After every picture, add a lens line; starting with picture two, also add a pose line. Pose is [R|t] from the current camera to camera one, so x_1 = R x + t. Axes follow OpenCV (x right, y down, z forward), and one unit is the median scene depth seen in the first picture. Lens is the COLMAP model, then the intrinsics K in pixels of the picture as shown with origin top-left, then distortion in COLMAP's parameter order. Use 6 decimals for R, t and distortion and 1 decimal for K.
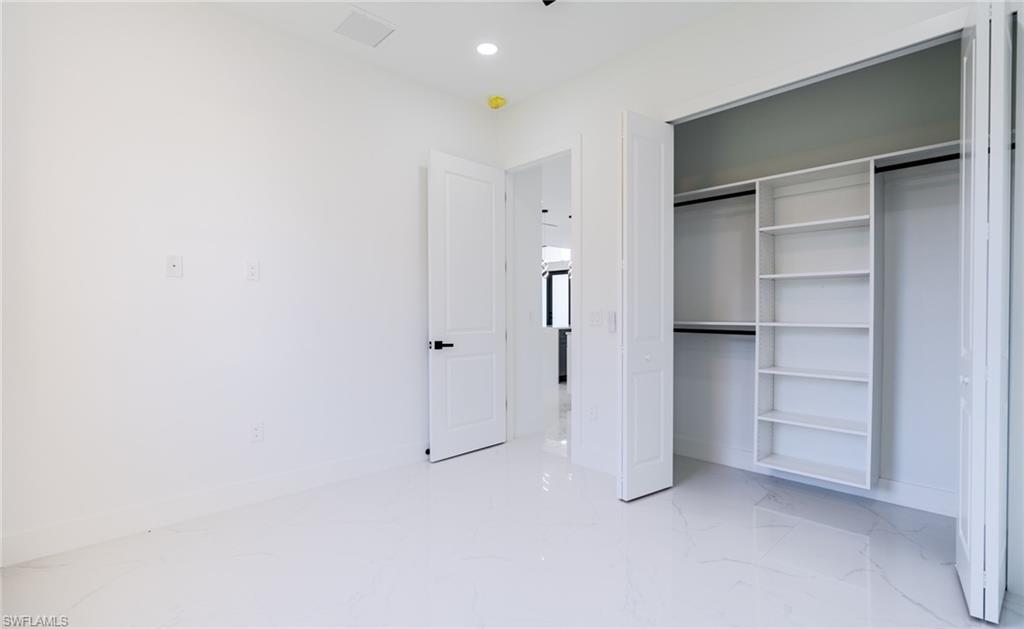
lens RADIAL K [[478.6, 0, 515.2], [0, 478.6, 322.1], [0, 0, 1]] dist [-0.001880, 0.000102]
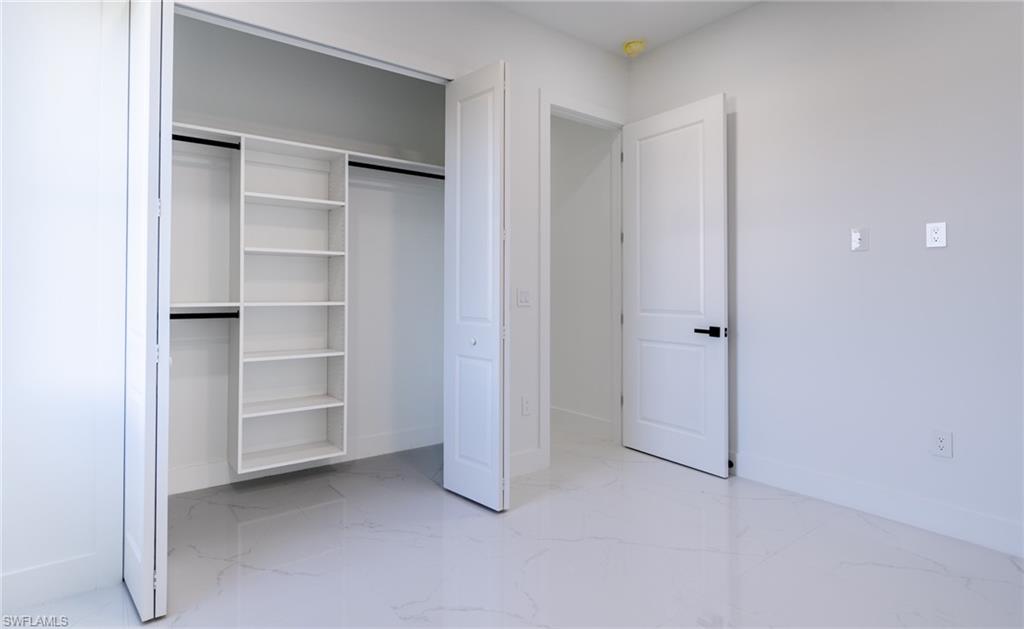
lens RADIAL K [[519.0, 0, 512.9], [0, 519.0, 280.6], [0, 0, 1]] dist [0.000421, 0.000085]
pose [[0.112159, 0.019554, 0.993498, -0.354365], [0.016458, 0.999633, -0.021533, -0.010528], [-0.993554, 0.018766, 0.111796, 0.428314]]
